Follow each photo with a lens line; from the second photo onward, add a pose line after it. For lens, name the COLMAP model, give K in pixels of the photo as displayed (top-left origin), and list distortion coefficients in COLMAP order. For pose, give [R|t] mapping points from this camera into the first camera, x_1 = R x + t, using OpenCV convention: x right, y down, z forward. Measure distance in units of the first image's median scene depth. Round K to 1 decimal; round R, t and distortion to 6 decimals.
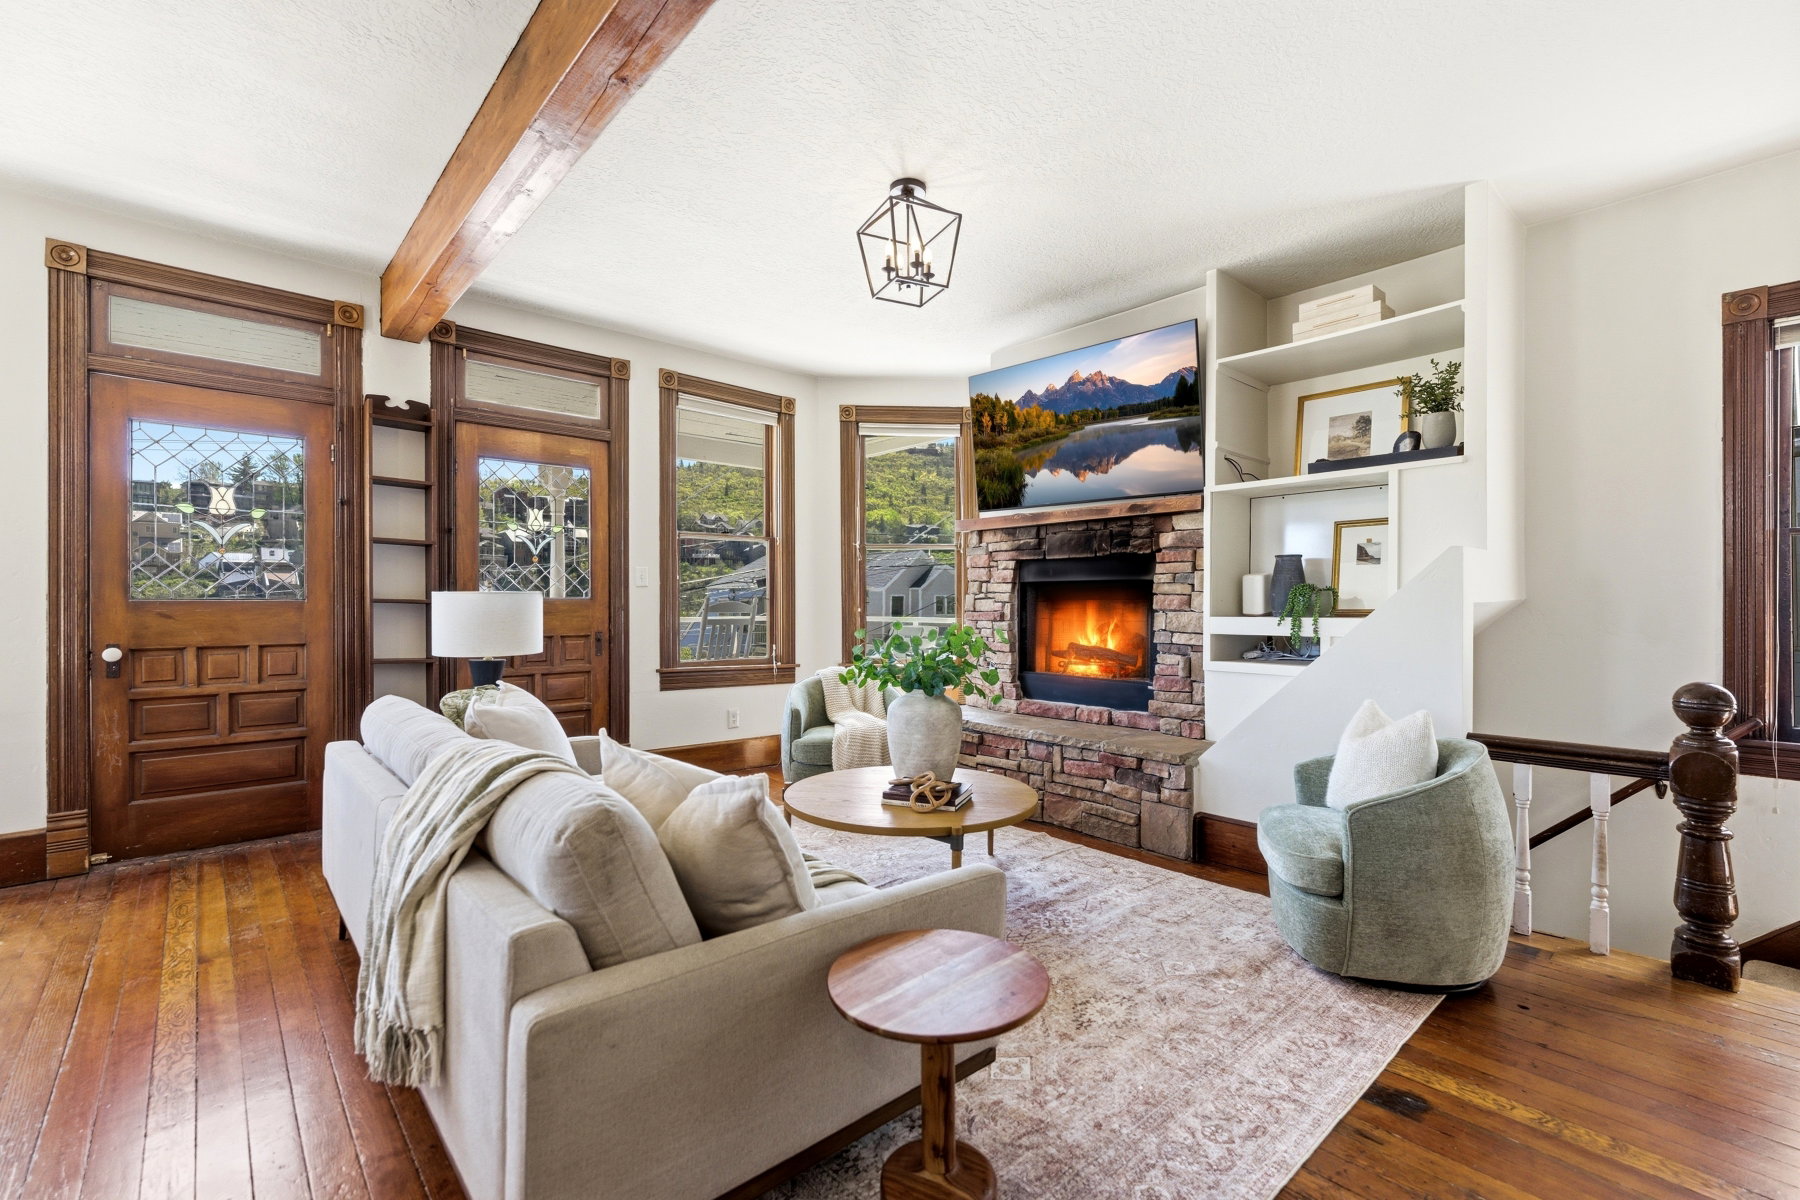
lens RADIAL K [[789.8, 0, 913.6], [0, 789.8, 602.9], [0, 0, 1]] dist [0.018042, 0.000018]
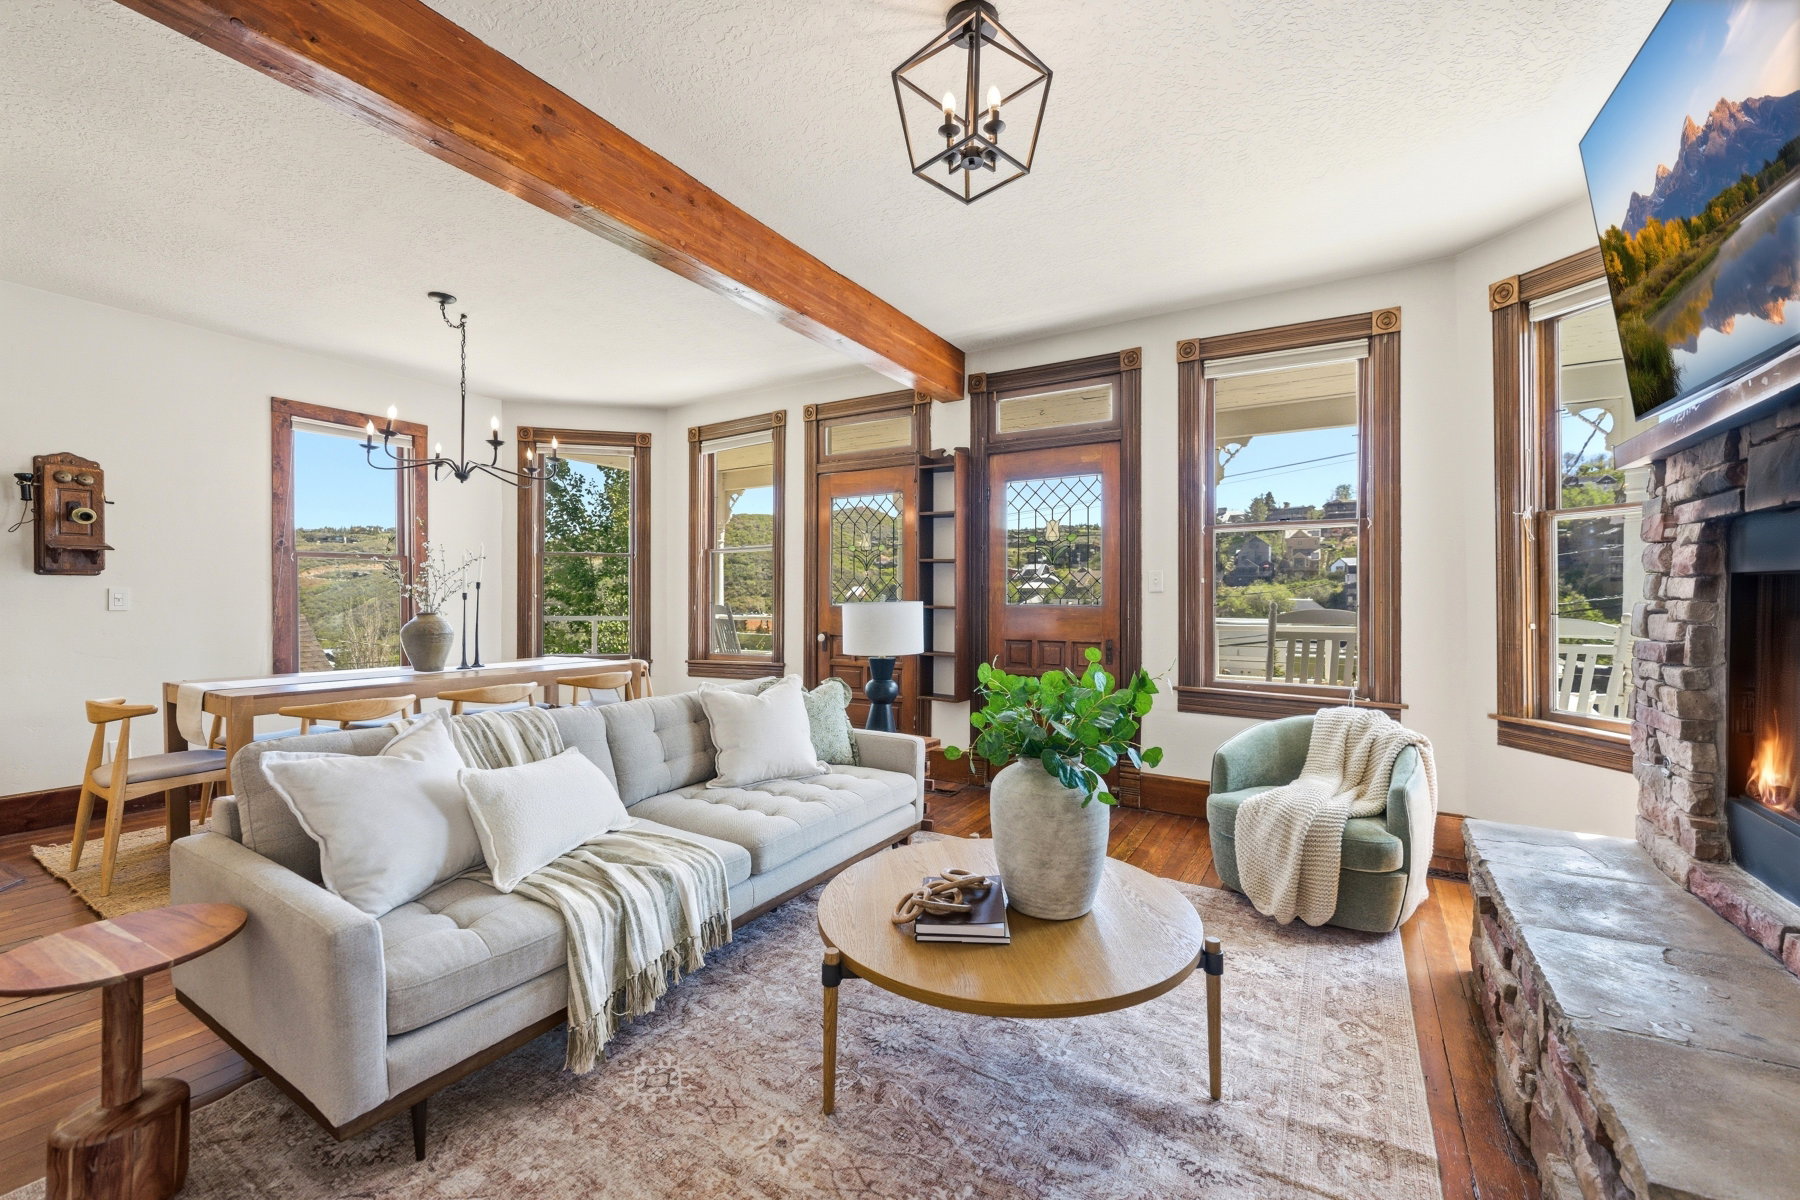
lens RADIAL K [[818.4, 0, 905.6], [0, 818.4, 602.0], [0, 0, 1]] dist [0.003926, 0.000134]
pose [[0.248225, 0.001498, -0.968701, 0.563135], [0.000516, 0.999998, 0.001678, -0.012627], [0.968702, -0.000916, 0.248224, 0.569354]]
